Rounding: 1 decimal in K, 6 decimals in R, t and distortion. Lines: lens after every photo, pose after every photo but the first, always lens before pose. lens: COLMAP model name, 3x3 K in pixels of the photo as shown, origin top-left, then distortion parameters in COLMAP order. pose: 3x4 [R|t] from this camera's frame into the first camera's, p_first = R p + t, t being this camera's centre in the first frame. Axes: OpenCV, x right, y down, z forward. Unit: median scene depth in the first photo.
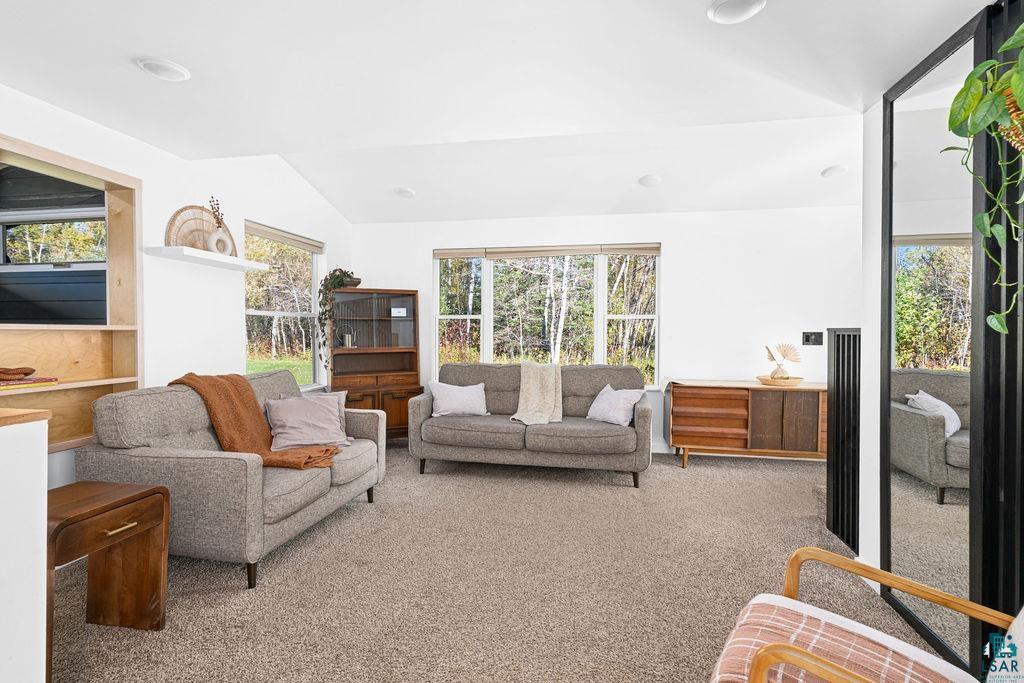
lens RADIAL K [[486.7, 0, 509.7], [0, 486.7, 334.3], [0, 0, 1]] dist [0.000415, 0.000974]
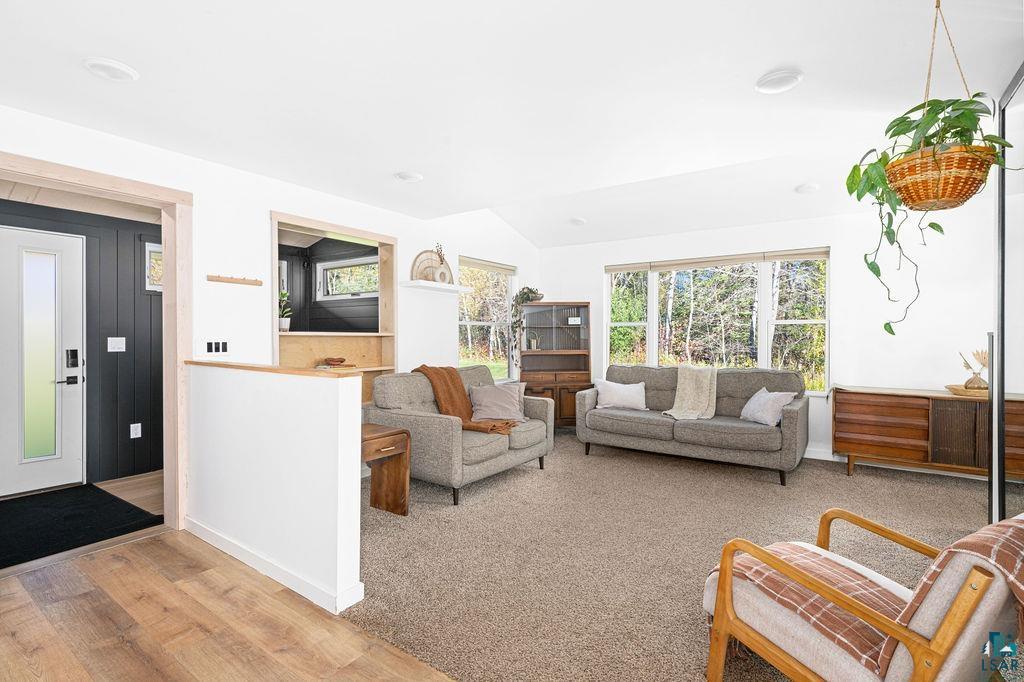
lens RADIAL K [[486.7, 0, 509.7], [0, 486.7, 333.8], [0, 0, 1]] dist [0.000415, 0.000974]
pose [[0.913265, -0.004392, -0.407342, 0.146923], [-0.001563, 0.999897, -0.014286, 0.004444], [0.407363, 0.013683, 0.913164, -0.195159]]
